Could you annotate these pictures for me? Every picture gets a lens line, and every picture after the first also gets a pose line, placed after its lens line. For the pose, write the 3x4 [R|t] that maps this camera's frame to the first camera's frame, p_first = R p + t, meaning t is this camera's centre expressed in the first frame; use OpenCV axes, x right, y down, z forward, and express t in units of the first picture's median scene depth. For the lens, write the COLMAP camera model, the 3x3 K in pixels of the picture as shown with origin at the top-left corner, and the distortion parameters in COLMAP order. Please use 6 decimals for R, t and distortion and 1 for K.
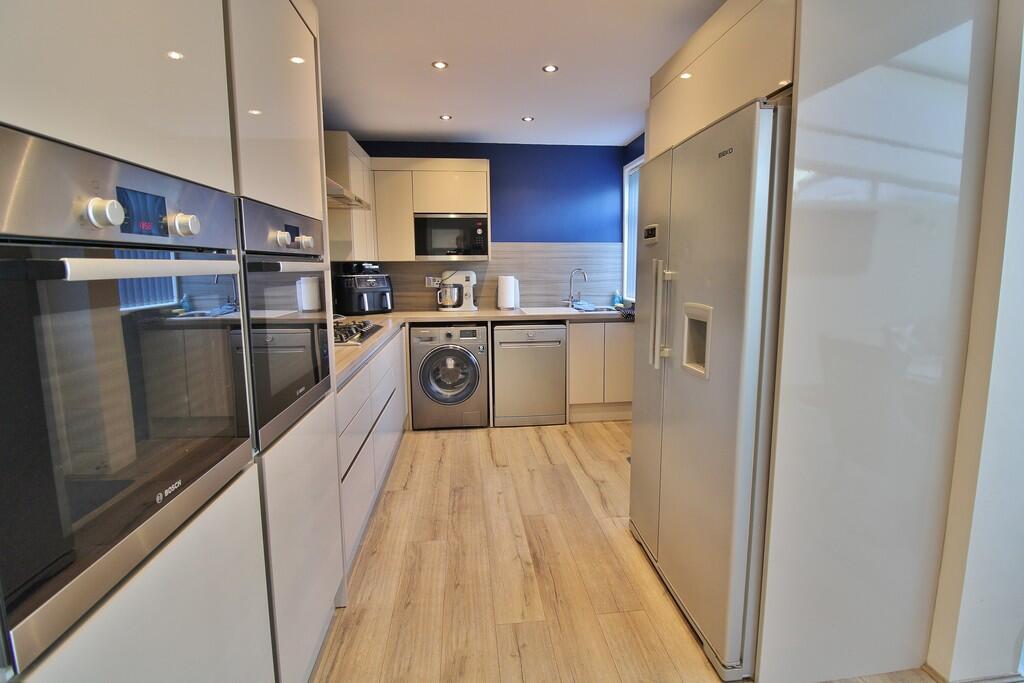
lens RADIAL K [[471.3, 0, 520.9], [0, 471.3, 326.9], [0, 0, 1]] dist [-0.001751, -0.013475]
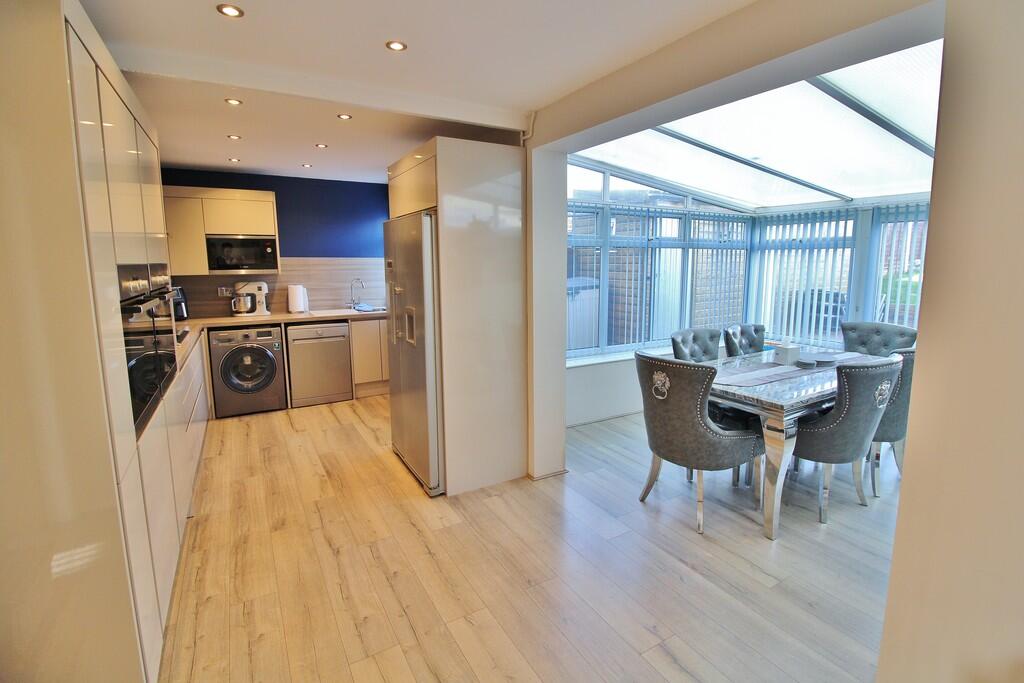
lens RADIAL K [[471.3, 0, 520.9], [0, 471.3, 326.9], [0, 0, 1]] dist [-0.001751, -0.013475]
pose [[0.913792, -0.054668, 0.402487, 0.007268], [0.052074, 0.998492, 0.017394, 0.009425], [-0.402831, 0.005065, 0.915260, -0.393590]]
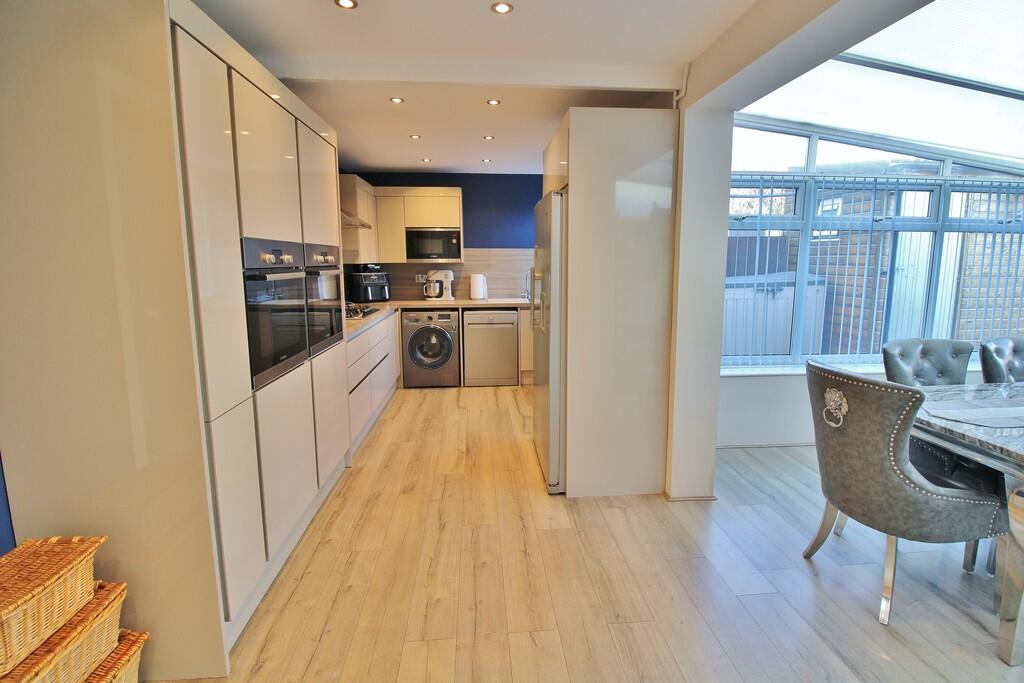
lens RADIAL K [[471.3, 0, 520.9], [0, 471.3, 326.9], [0, 0, 1]] dist [-0.001751, -0.013475]
pose [[0.999604, 0.006615, -0.027337, 0.146612], [-0.006330, 0.999925, 0.010470, 0.027907], [0.027405, -0.010293, 0.999571, -0.353513]]
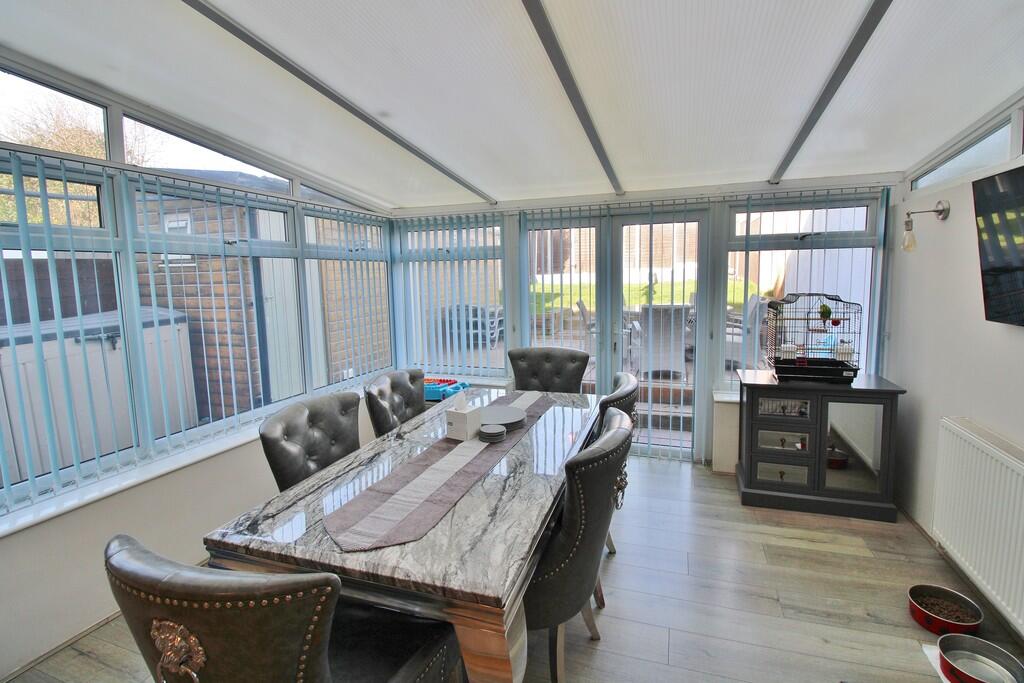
lens RADIAL K [[471.3, 0, 520.9], [0, 471.3, 326.9], [0, 0, 1]] dist [-0.001751, -0.013475]
pose [[0.423394, -0.103224, 0.900046, 0.357286], [0.135456, 0.989533, 0.049767, -0.026686], [-0.895762, 0.100846, 0.432945, -0.098194]]
